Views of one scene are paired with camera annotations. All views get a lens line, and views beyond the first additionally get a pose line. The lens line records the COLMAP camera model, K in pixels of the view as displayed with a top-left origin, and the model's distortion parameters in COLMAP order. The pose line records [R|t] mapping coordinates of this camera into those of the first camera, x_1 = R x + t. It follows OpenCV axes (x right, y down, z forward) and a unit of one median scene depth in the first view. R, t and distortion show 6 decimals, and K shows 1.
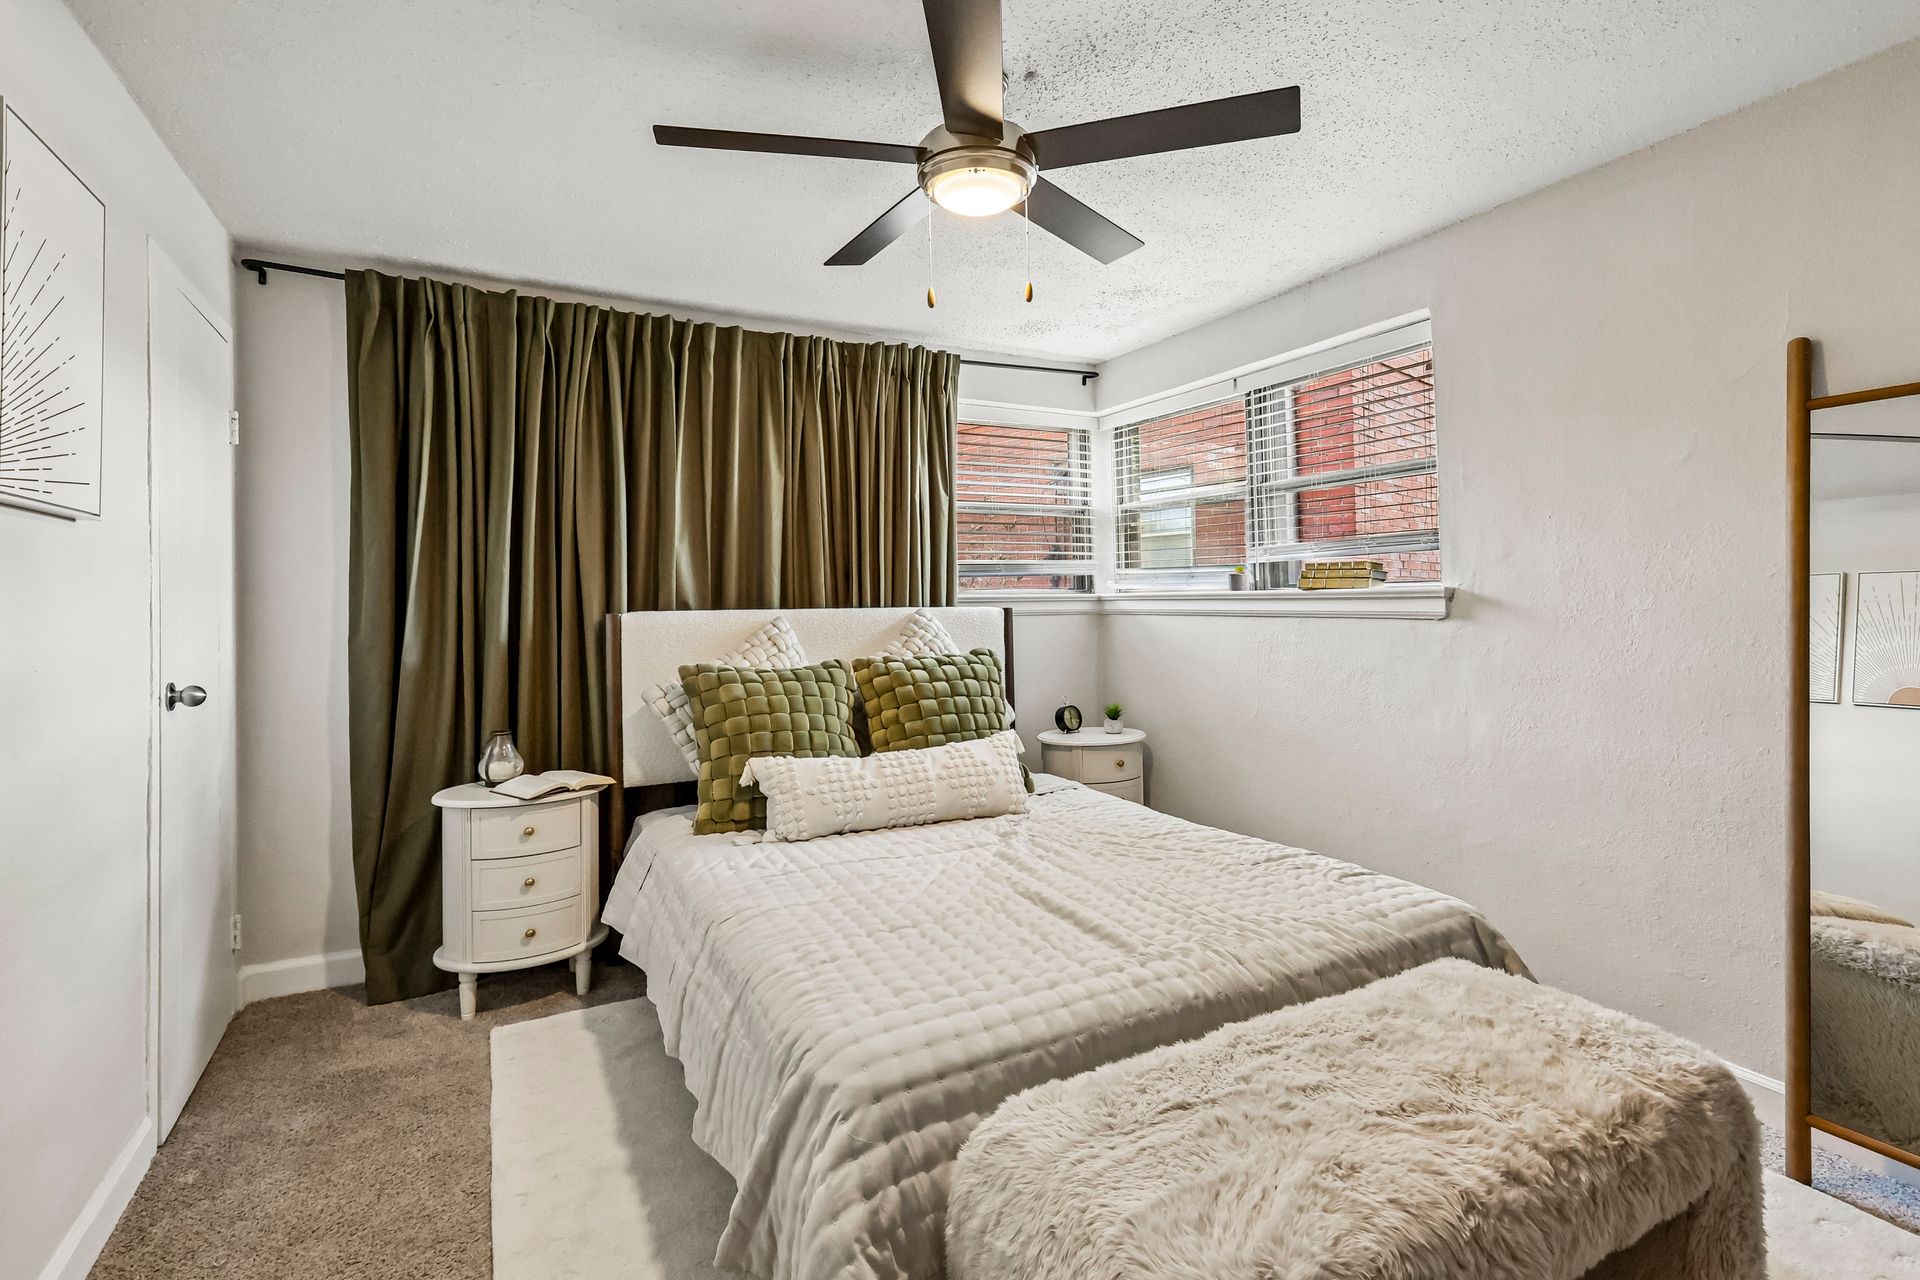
lens RADIAL K [[872.9, 0, 957.6], [0, 872.9, 616.5], [0, 0, 1]] dist [-0.000295, 0.000589]
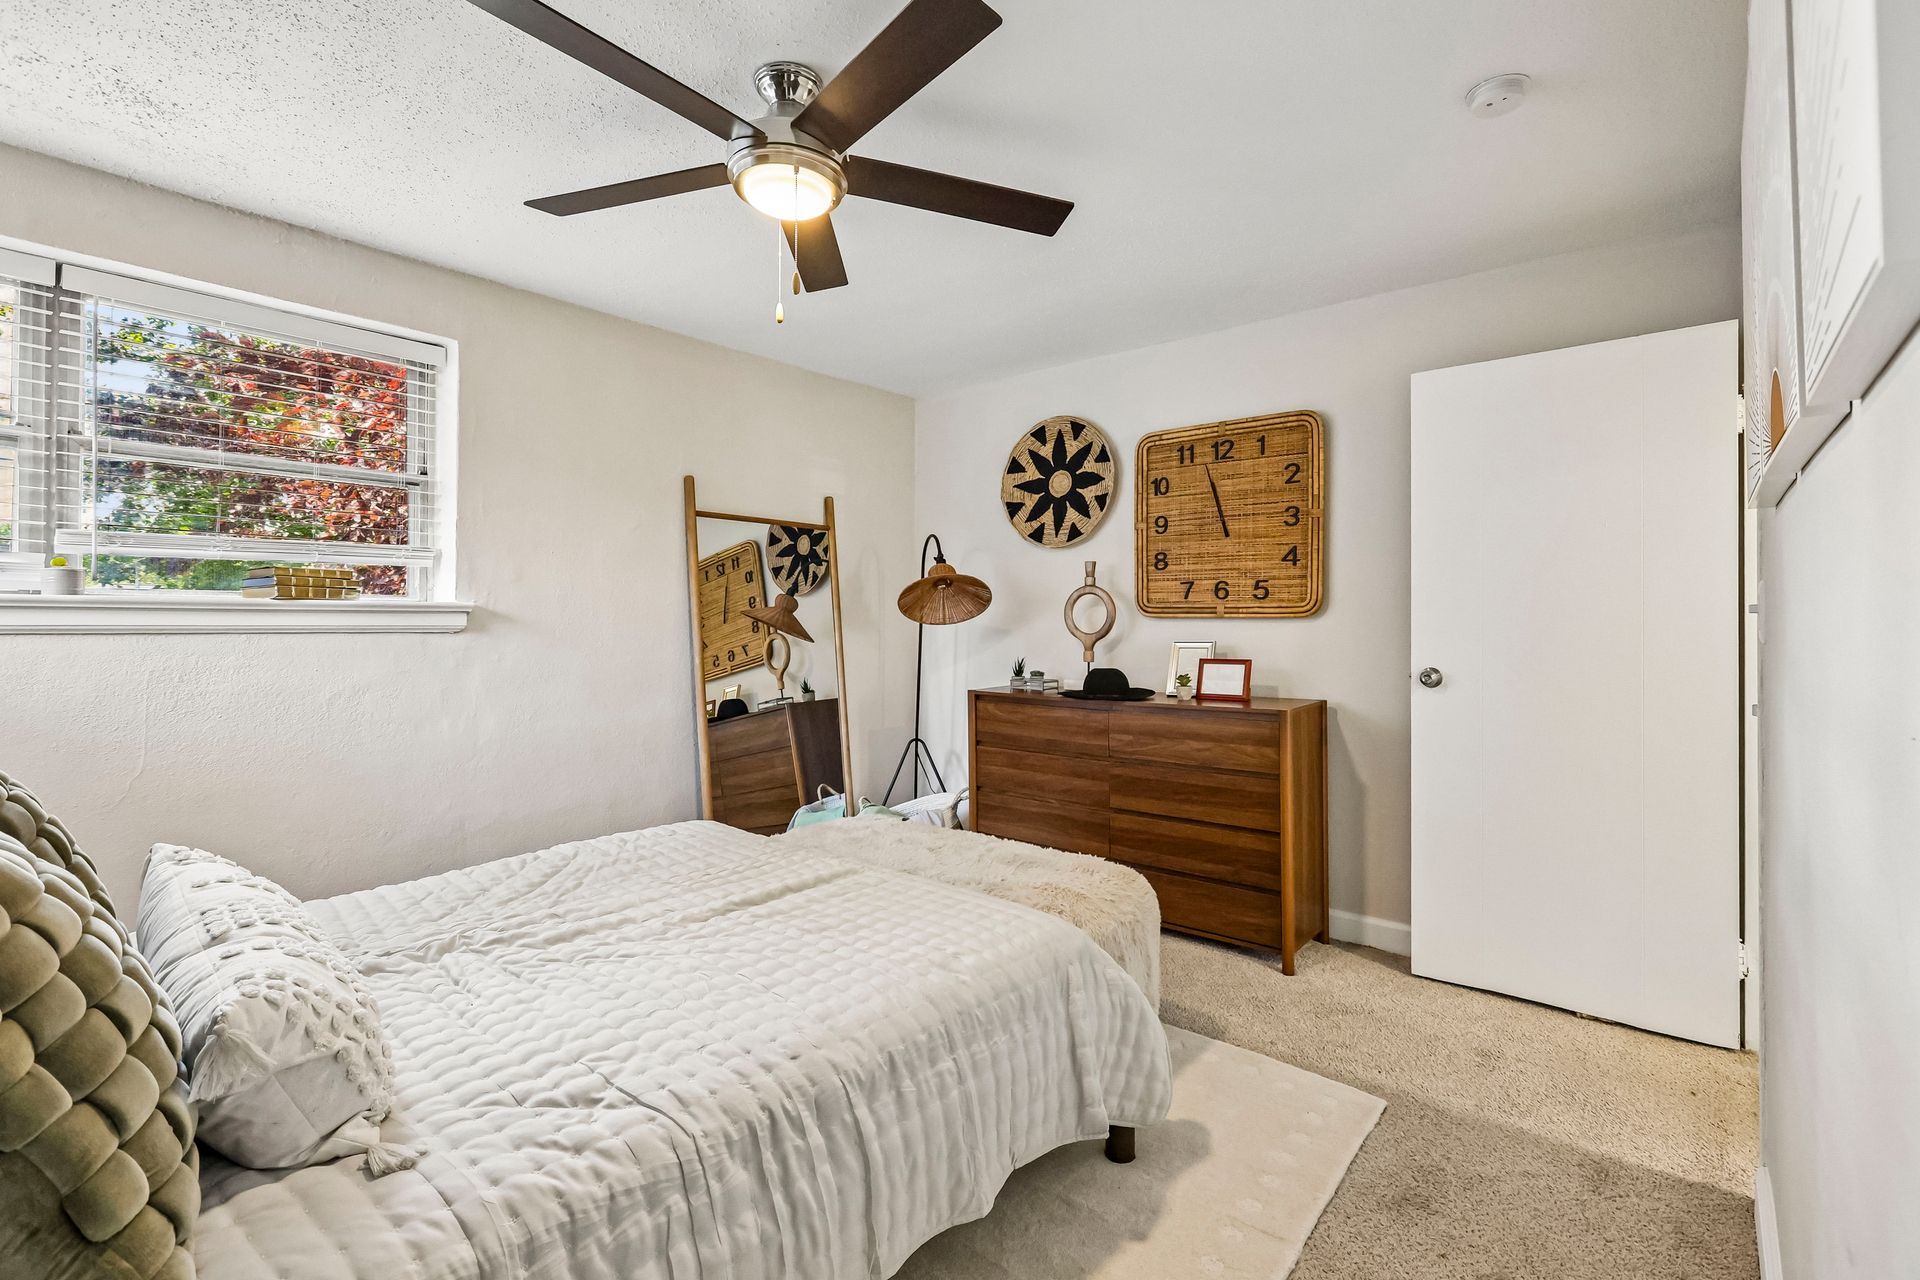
lens RADIAL K [[872.9, 0, 957.6], [0, 872.9, 616.5], [0, 0, 1]] dist [-0.000295, 0.000589]
pose [[-0.374509, 0.011697, 0.927149, -0.698988], [0.012439, 0.999894, -0.007591, -0.000615], [-0.927140, 0.008690, -0.374615, 0.862177]]
